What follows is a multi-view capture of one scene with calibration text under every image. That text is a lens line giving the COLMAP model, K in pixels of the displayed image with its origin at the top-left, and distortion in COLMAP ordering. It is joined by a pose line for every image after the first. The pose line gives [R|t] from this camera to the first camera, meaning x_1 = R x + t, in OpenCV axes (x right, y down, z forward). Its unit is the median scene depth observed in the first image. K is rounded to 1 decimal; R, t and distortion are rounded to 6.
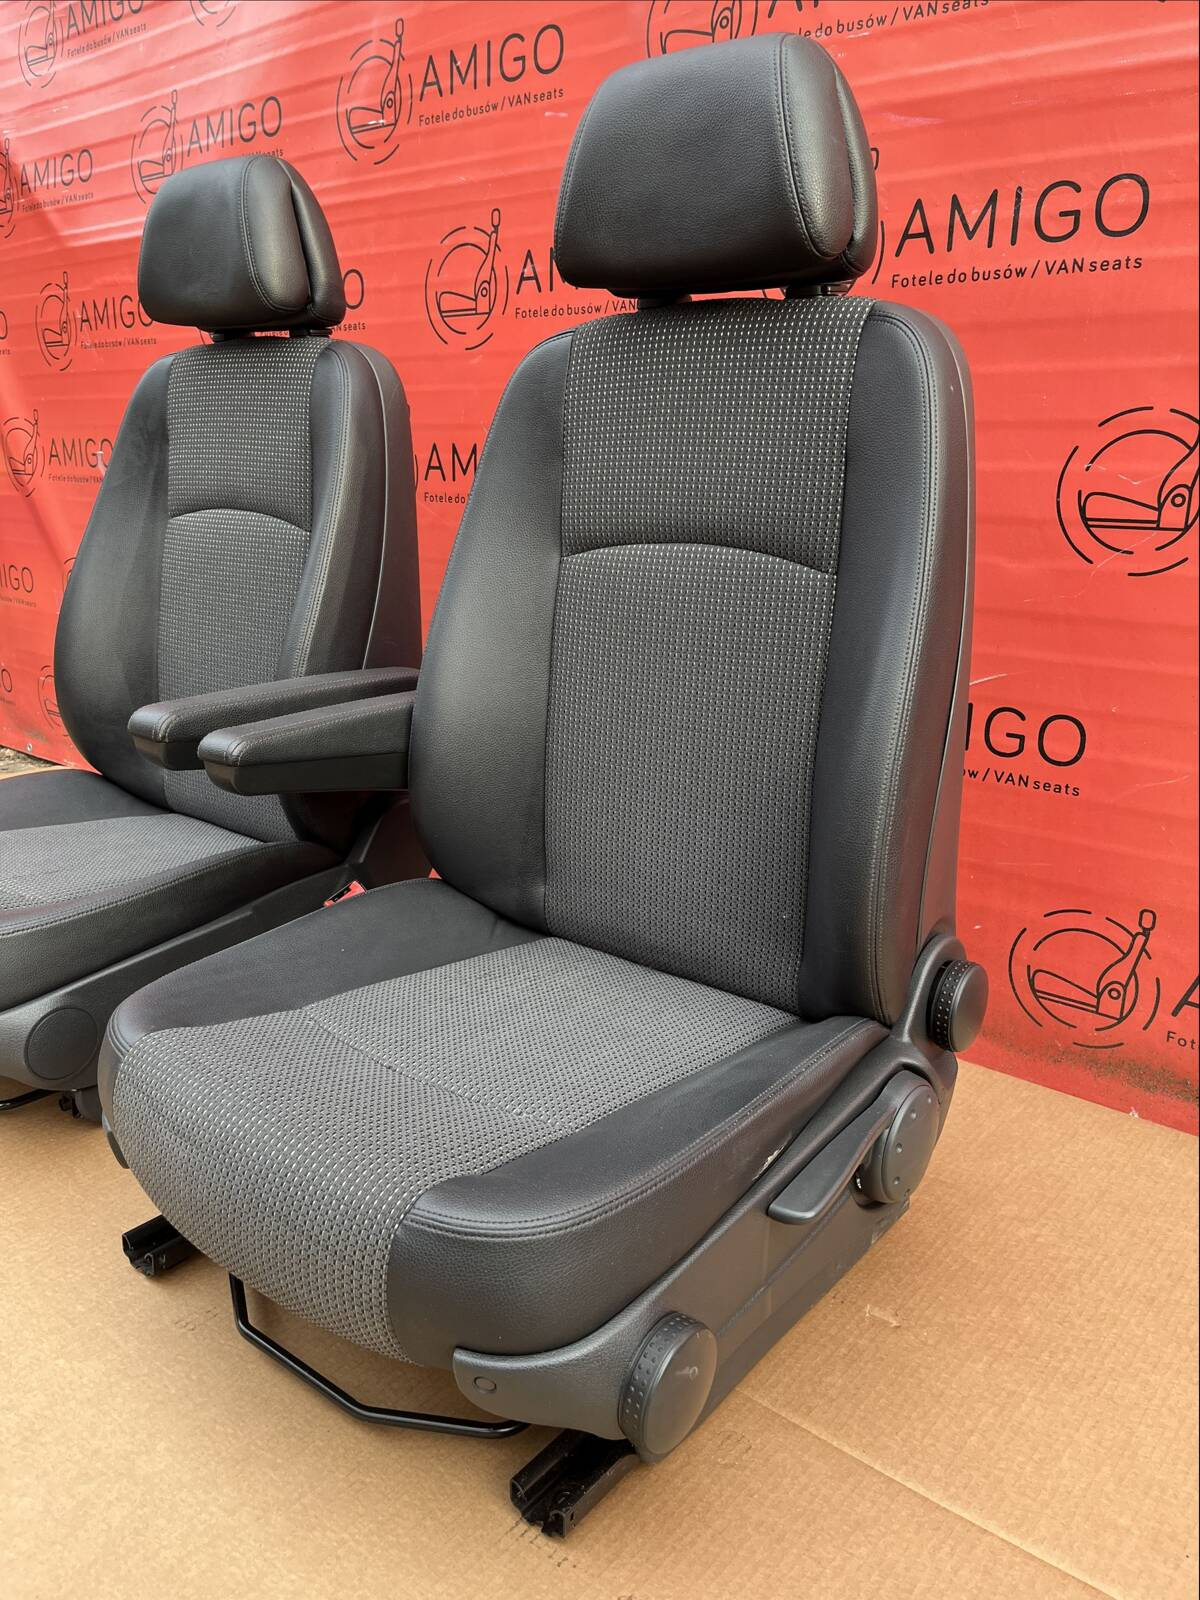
lens RADIAL K [[1229.0, 0, 540.7], [0, 1229.0, 801.9], [0, 0, 1]] dist [0.020577, -0.034263]
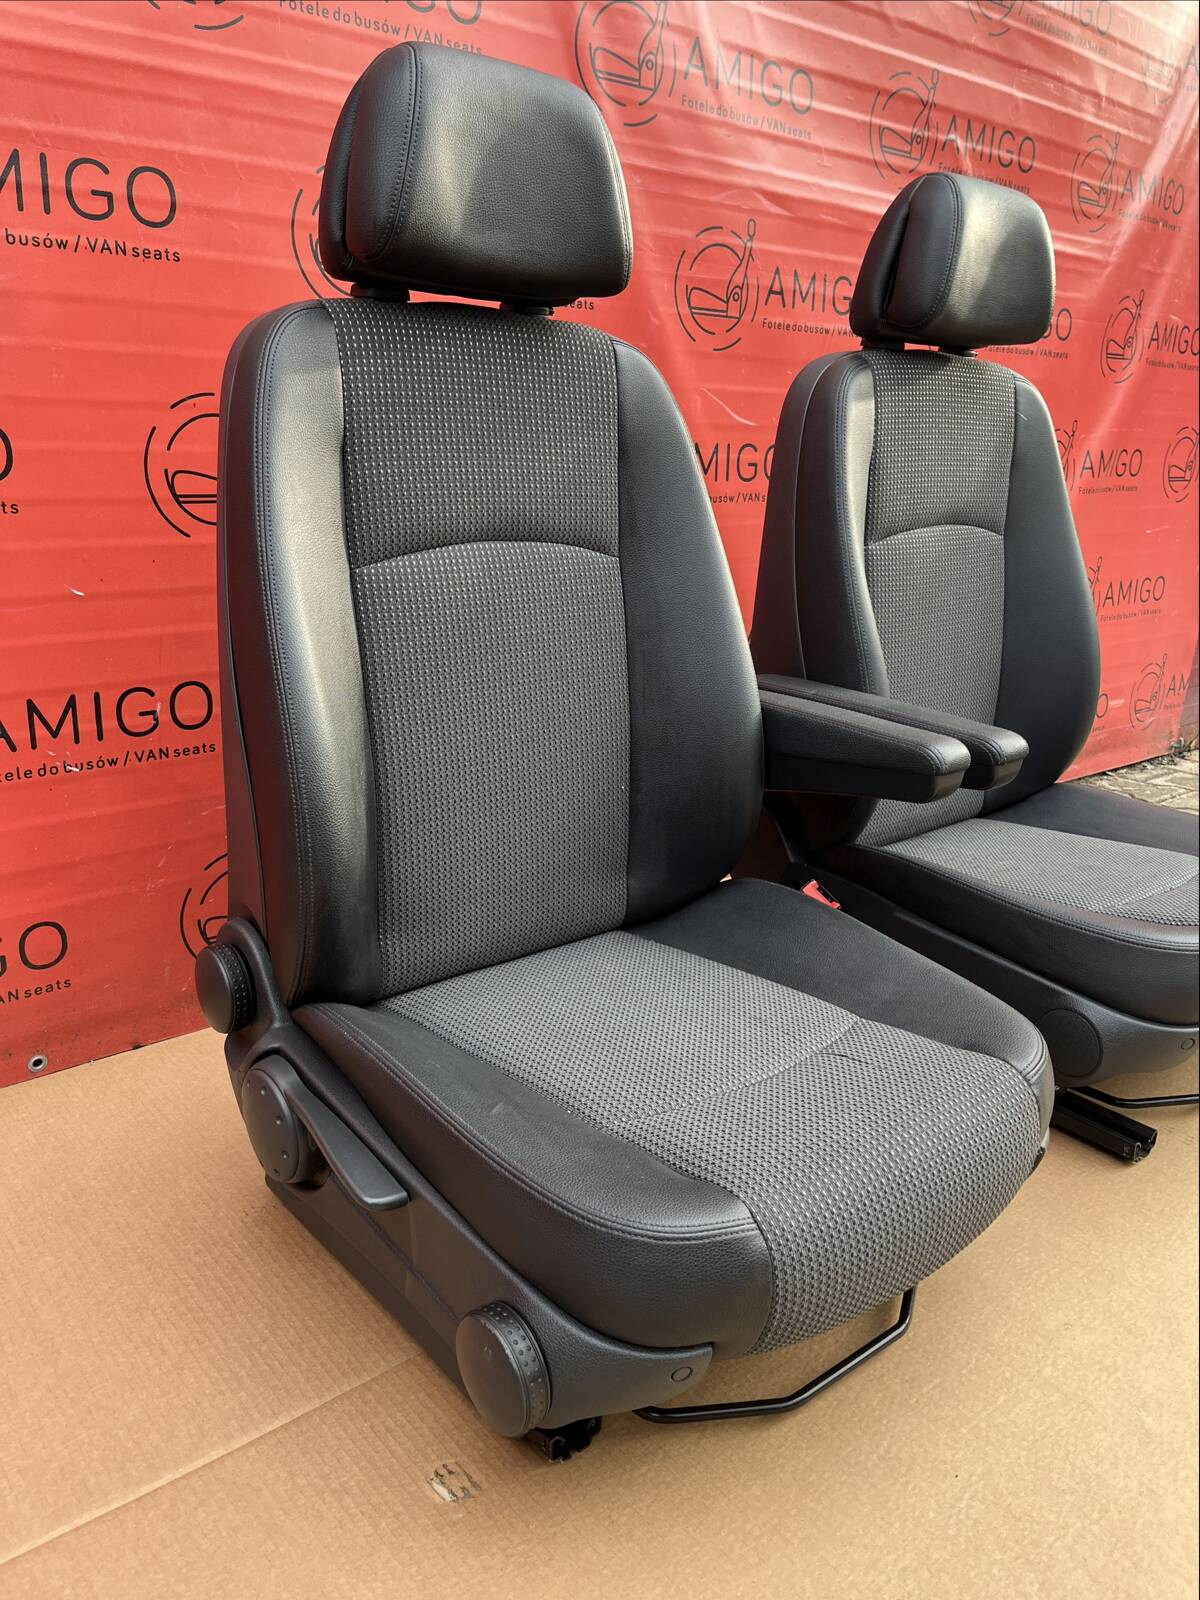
lens RADIAL K [[1235.8, 0, 544.3], [0, 1235.8, 813.7], [0, 0, 1]] dist [0.053820, -0.101439]
pose [[0.205102, -0.282921, 0.936957, -0.910706], [0.247241, 0.941238, 0.230093, -0.222577], [-0.946998, 0.184461, 0.262999, 0.744600]]
